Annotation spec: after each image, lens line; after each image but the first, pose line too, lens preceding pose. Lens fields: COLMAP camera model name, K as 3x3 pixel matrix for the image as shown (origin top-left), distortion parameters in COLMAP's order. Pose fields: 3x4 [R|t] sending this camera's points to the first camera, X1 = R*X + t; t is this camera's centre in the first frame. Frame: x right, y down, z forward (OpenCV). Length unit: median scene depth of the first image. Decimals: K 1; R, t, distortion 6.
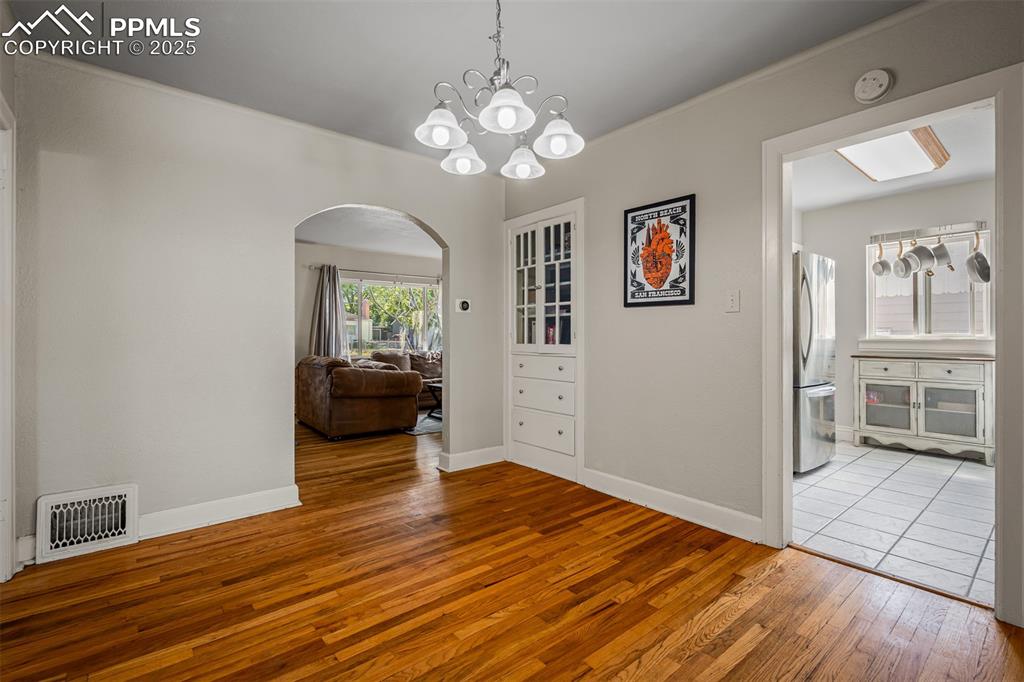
lens RADIAL K [[465.7, 0, 508.8], [0, 465.7, 334.0], [0, 0, 1]] dist [-0.000471, 0.000057]
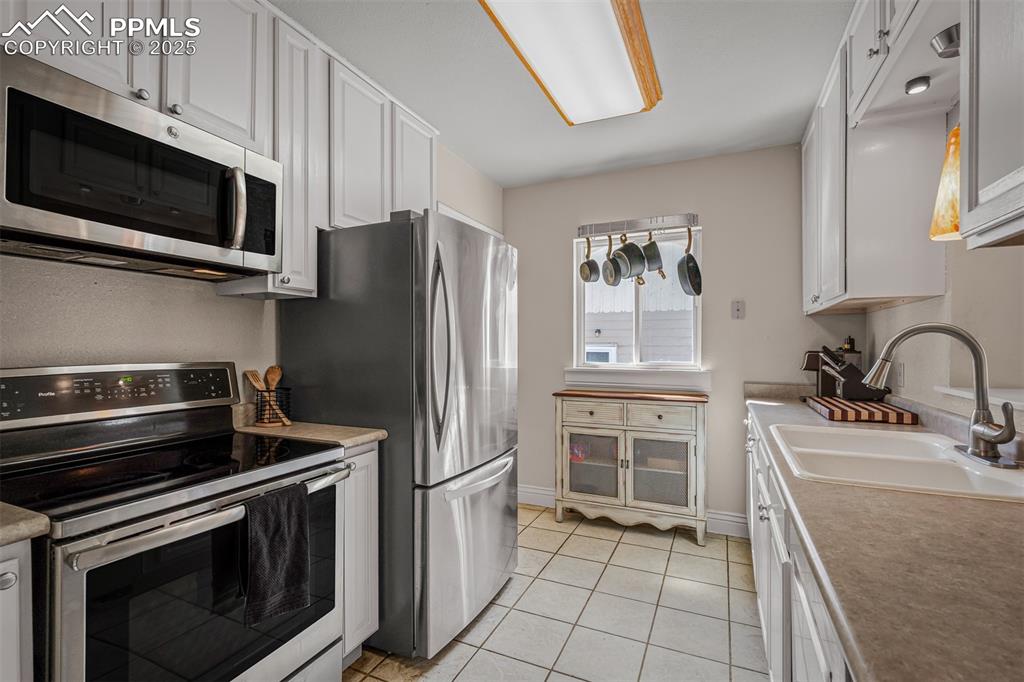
lens RADIAL K [[460.2, 0, 516.9], [0, 460.2, 345.2], [0, 0, 1]] dist [-0.001289, -0.000036]
pose [[0.898386, -0.000283, 0.439206, 0.549853], [-0.002104, 0.999986, 0.004948, -0.041694], [-0.439201, -0.005370, 0.898373, 0.579024]]
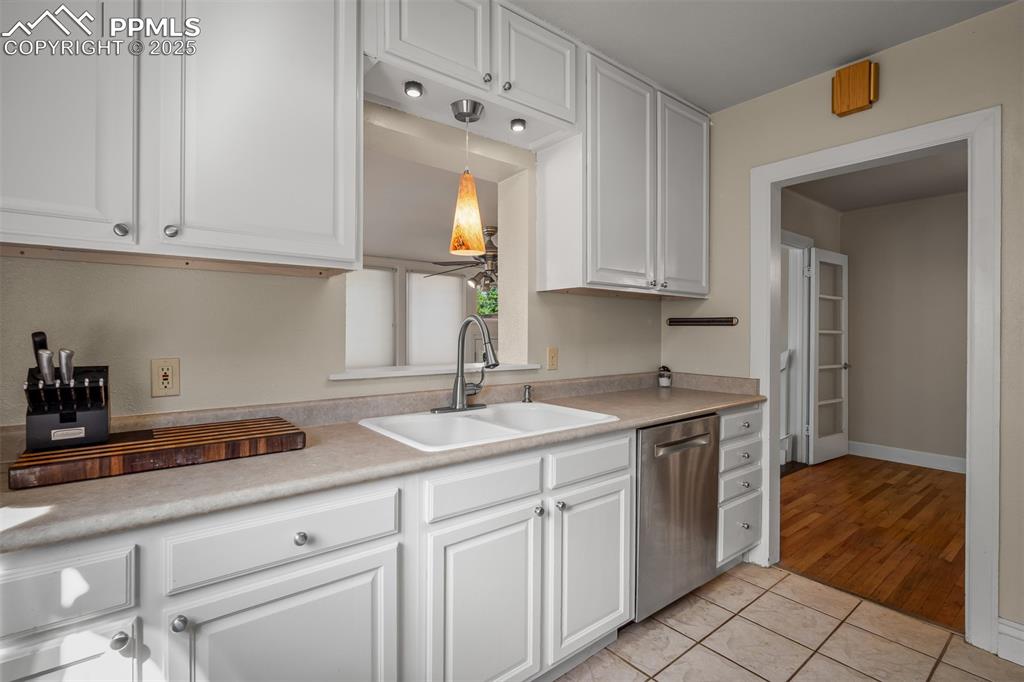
lens RADIAL K [[480.2, 0, 510.7], [0, 480.2, 334.7], [0, 0, 1]] dist [0.000156, 0.000009]
pose [[-0.999887, -0.003254, 0.014684, 1.024121], [-0.003260, 0.999995, -0.000394, -0.036699], [-0.014683, -0.000442, -0.999892, 1.370359]]
